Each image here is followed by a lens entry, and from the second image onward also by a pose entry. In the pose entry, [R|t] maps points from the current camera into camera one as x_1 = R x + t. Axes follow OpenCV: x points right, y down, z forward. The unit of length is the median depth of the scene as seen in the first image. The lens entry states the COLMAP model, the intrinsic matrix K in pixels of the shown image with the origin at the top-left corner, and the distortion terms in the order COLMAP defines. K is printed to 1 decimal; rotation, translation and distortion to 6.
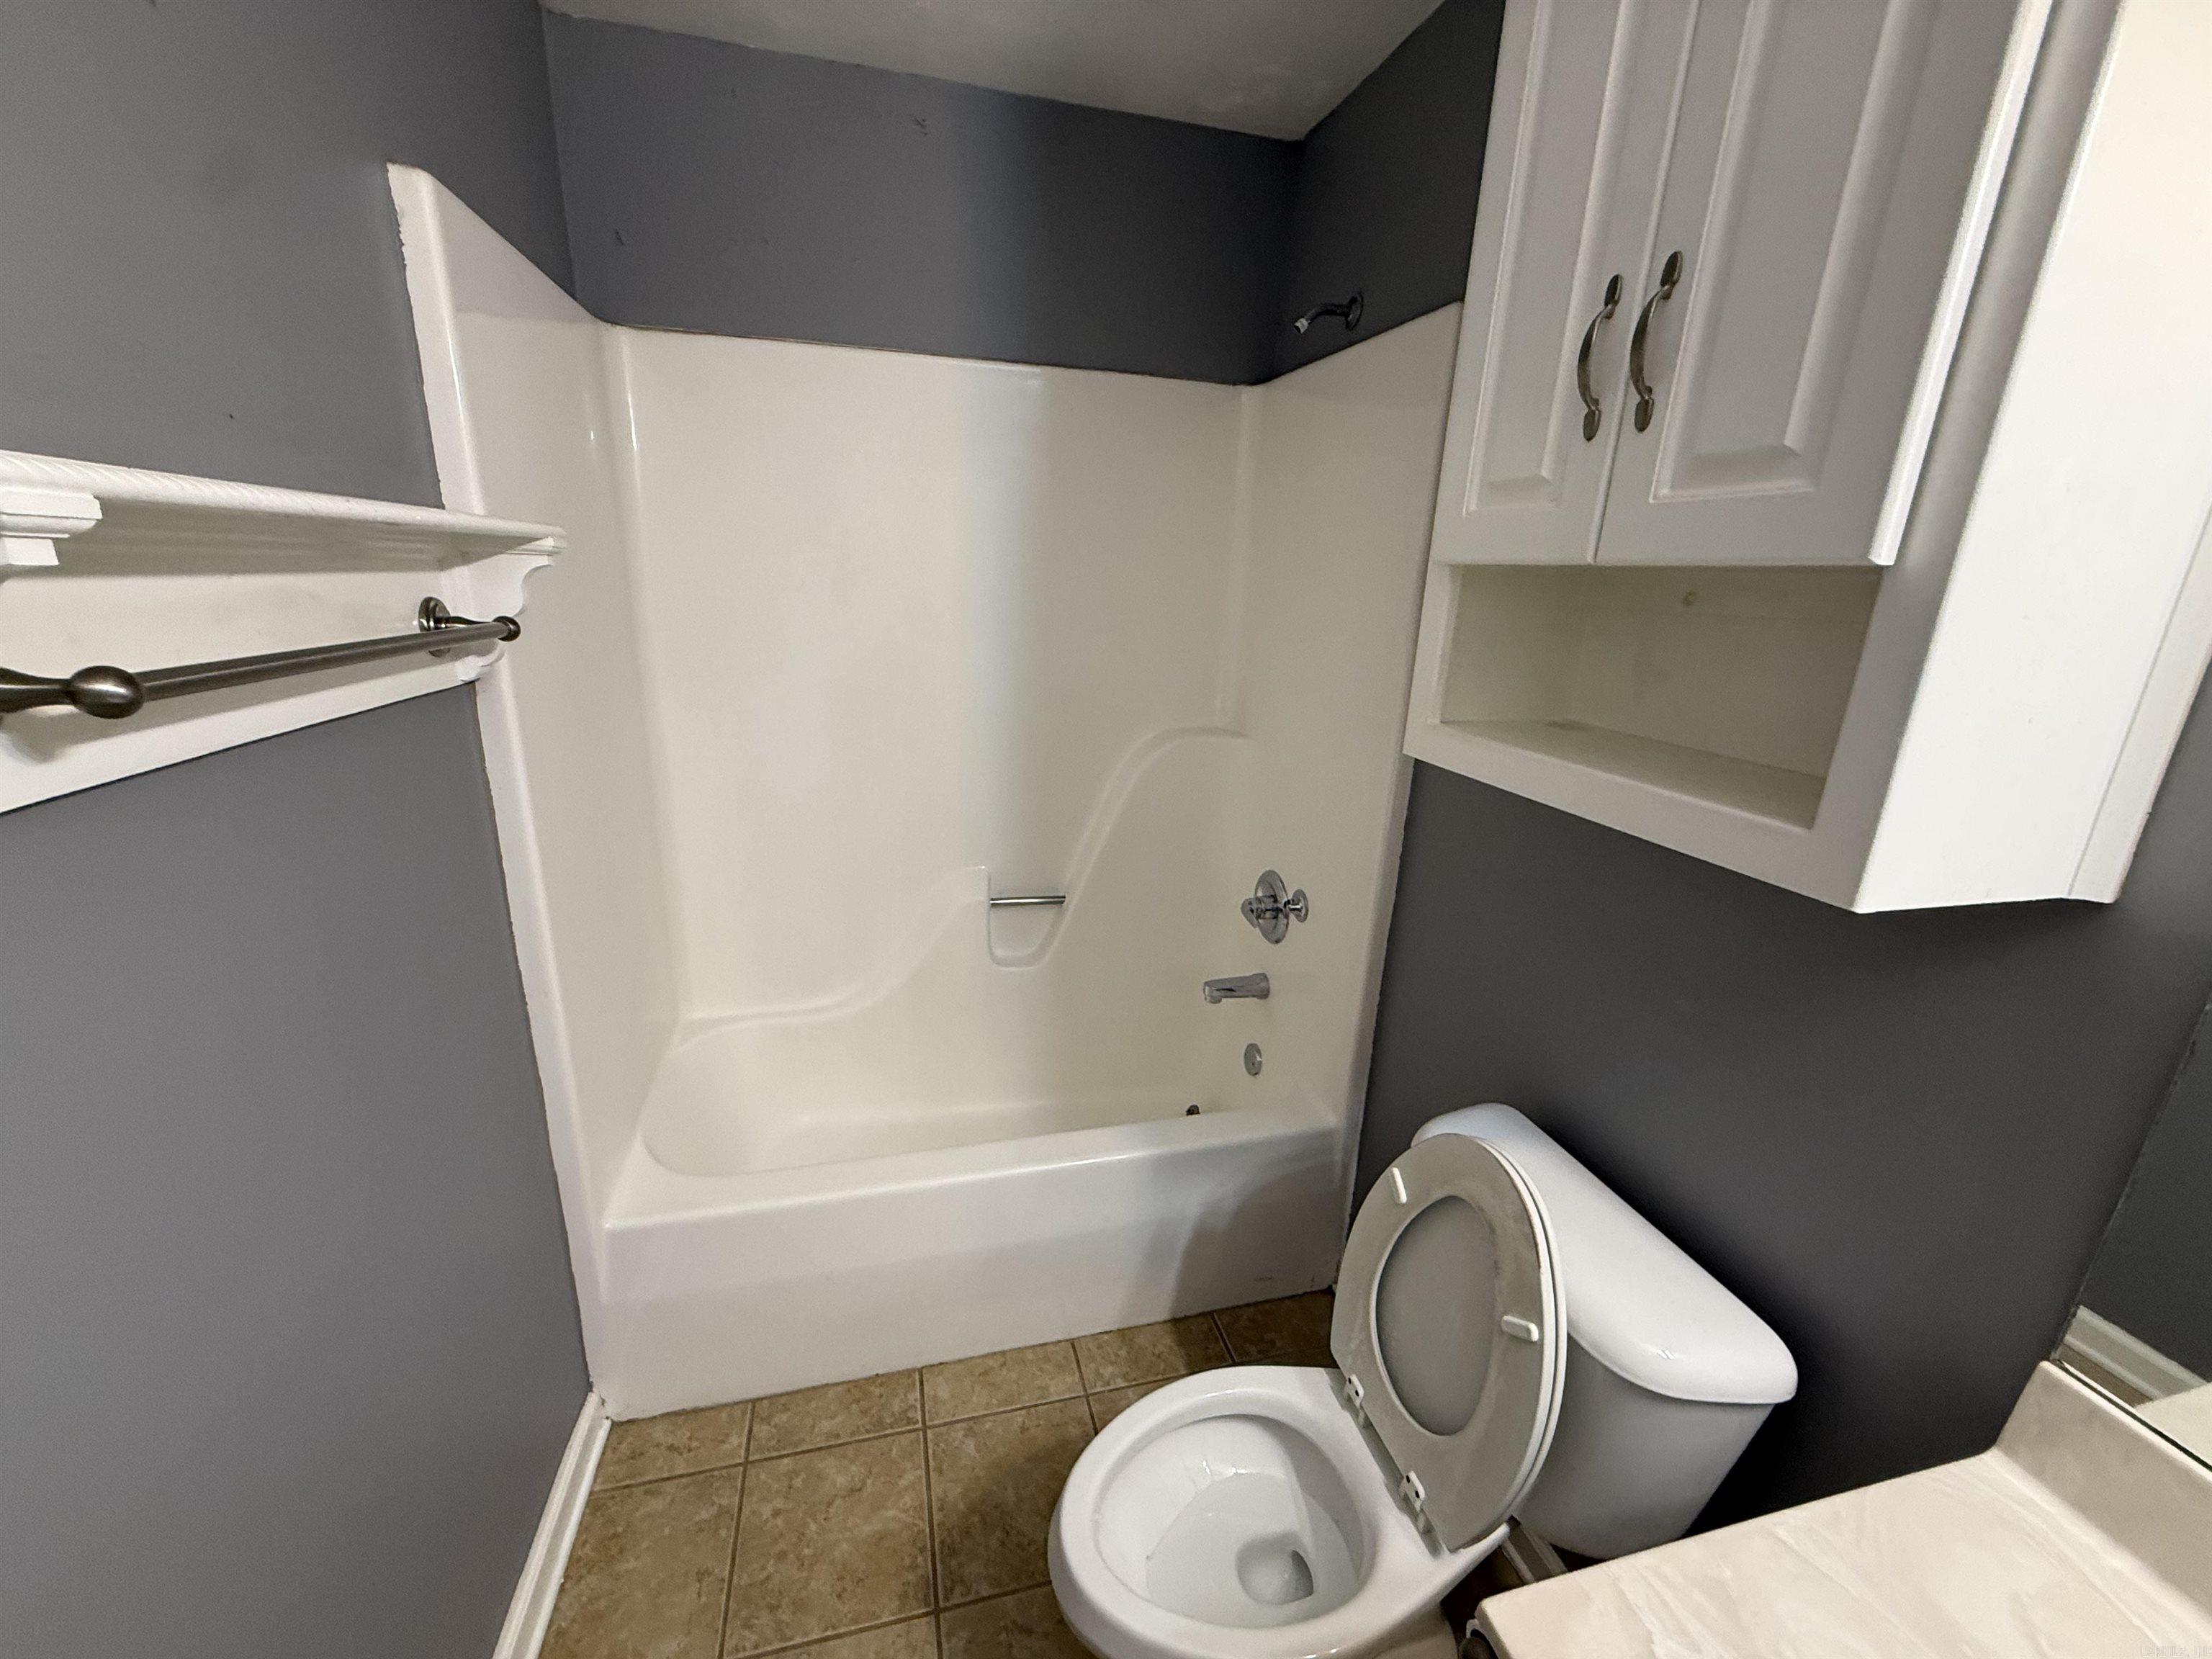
lens RADIAL K [[878.4, 0, 1106.6], [0, 878.4, 829.2], [0, 0, 1]] dist [0.000417, 0.000042]
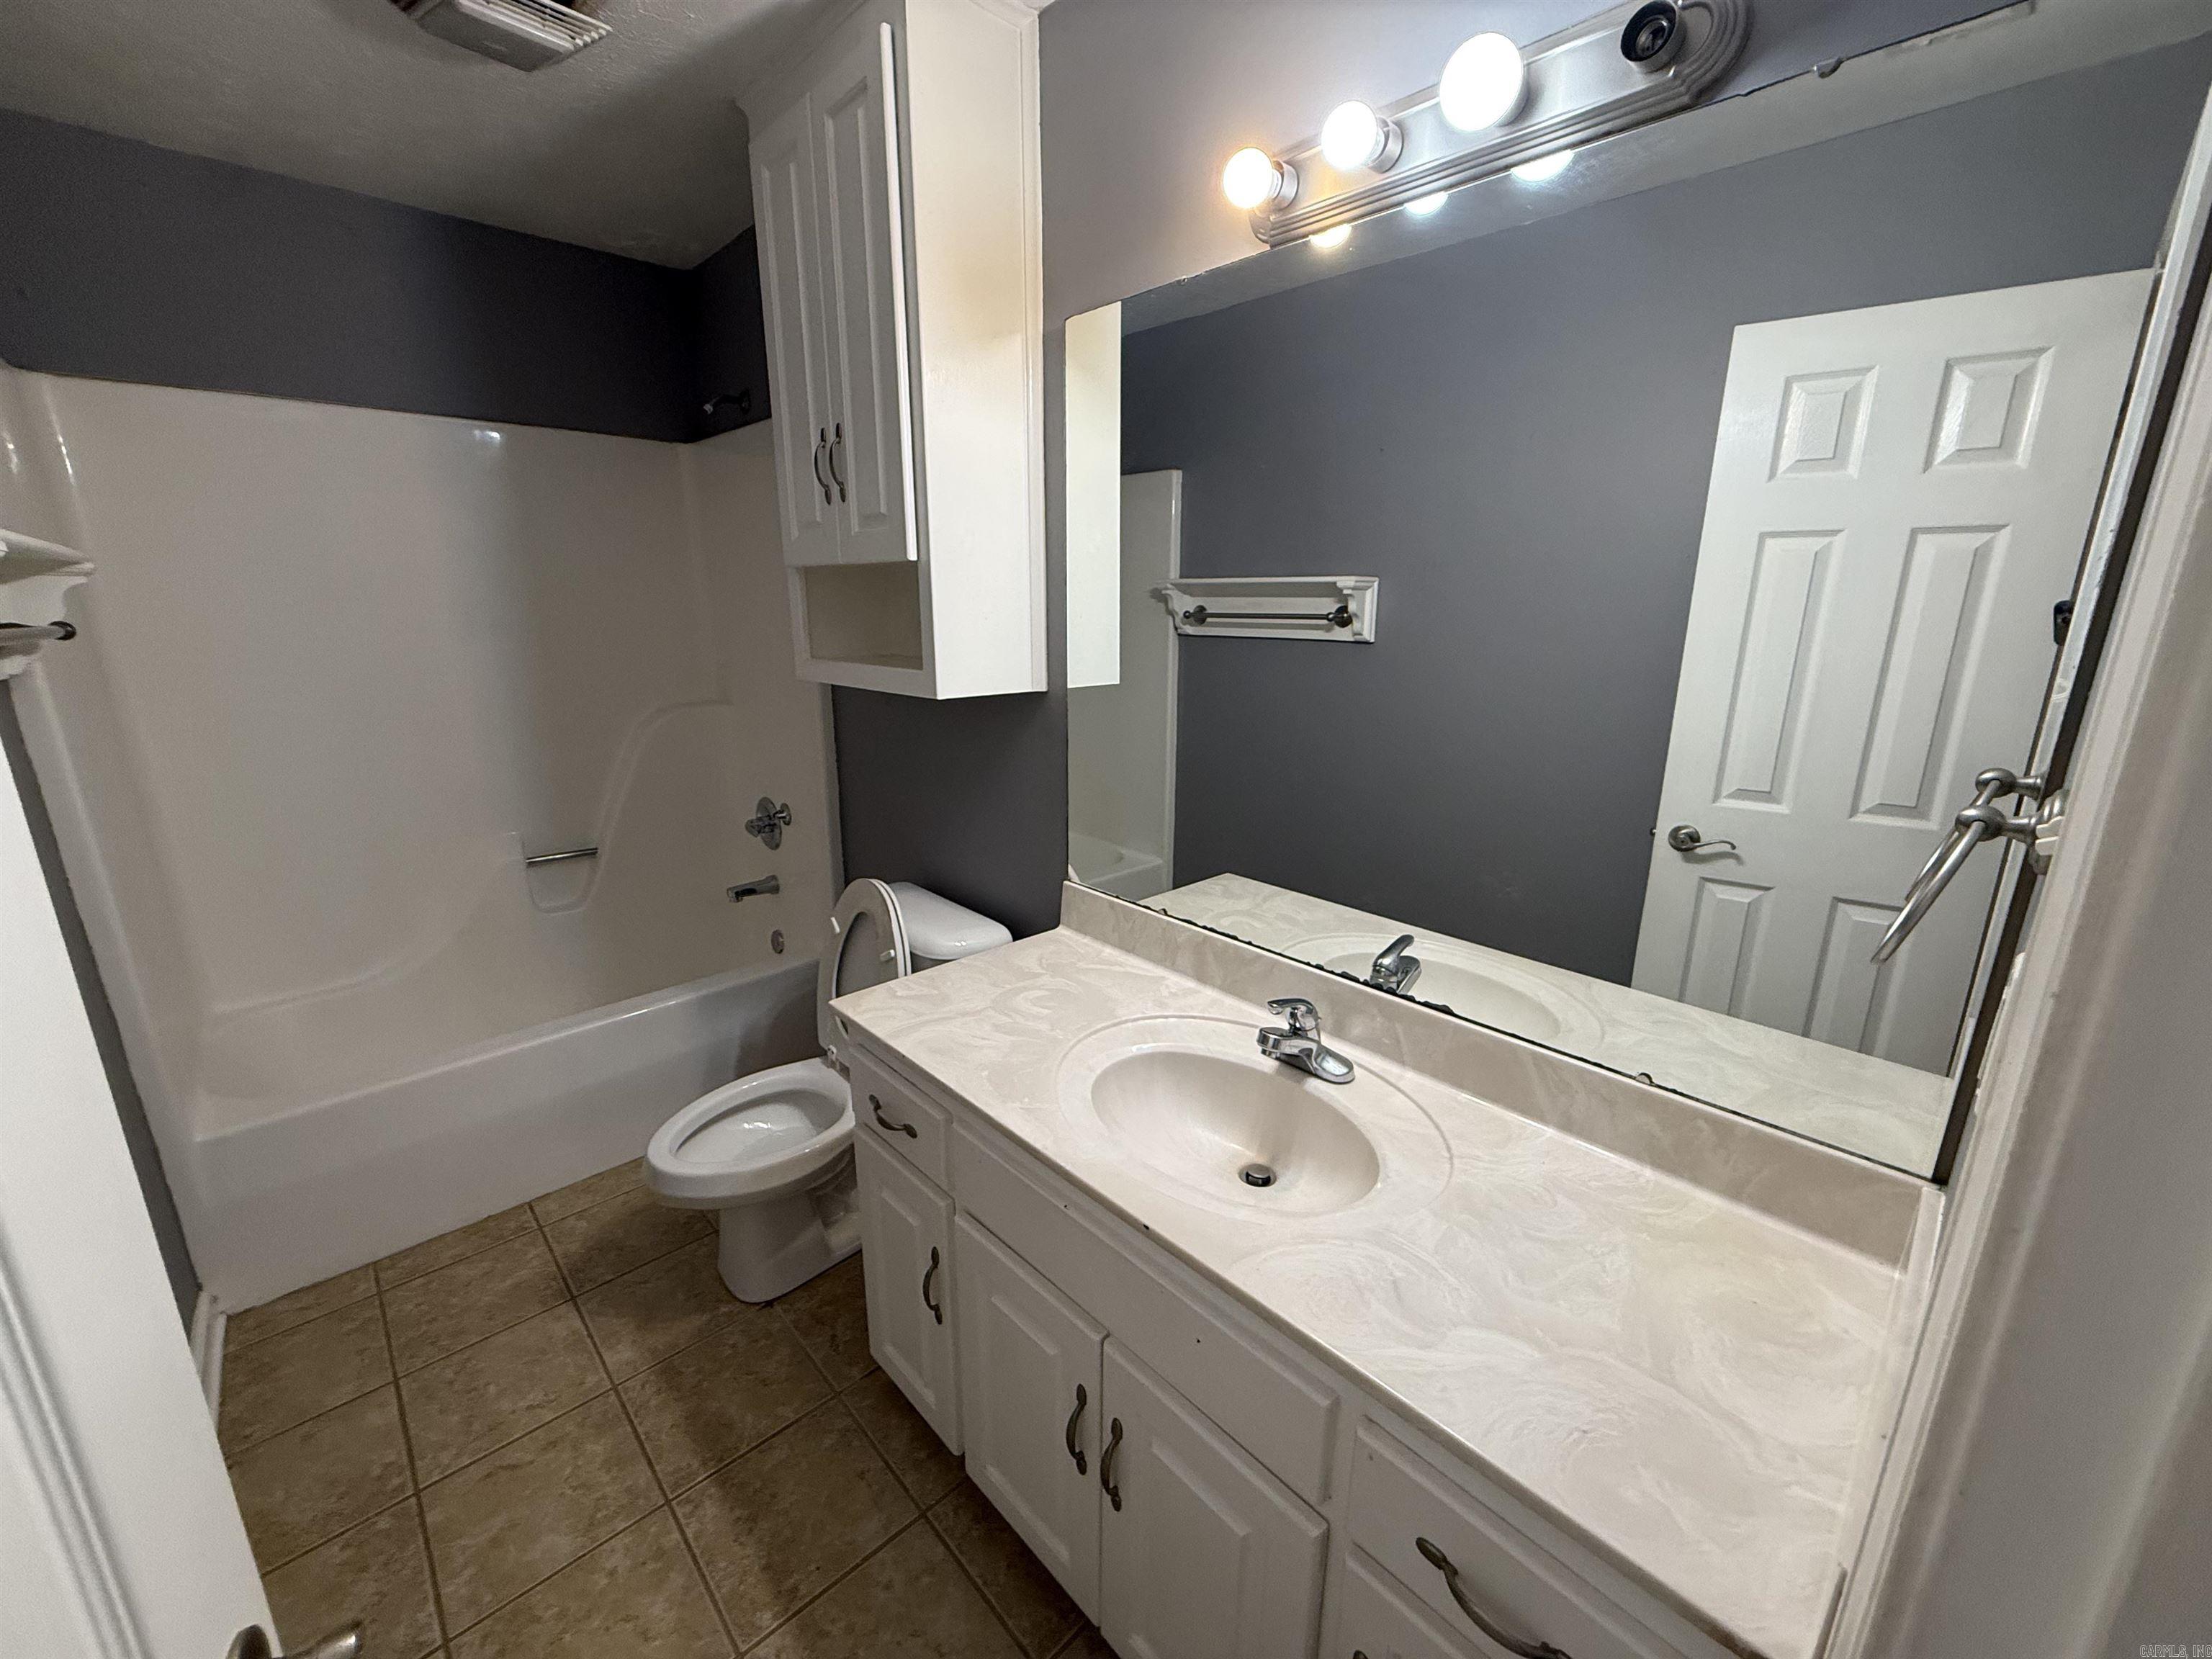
lens RADIAL K [[878.4, 0, 1101.2], [0, 878.4, 831.4], [0, 0, 1]] dist [0.000417, 0.000042]
pose [[0.878946, -0.157265, 0.450247, 0.032423], [0.164652, 0.986083, 0.023002, 0.200171], [-0.447598, 0.053917, 0.892608, -0.584405]]
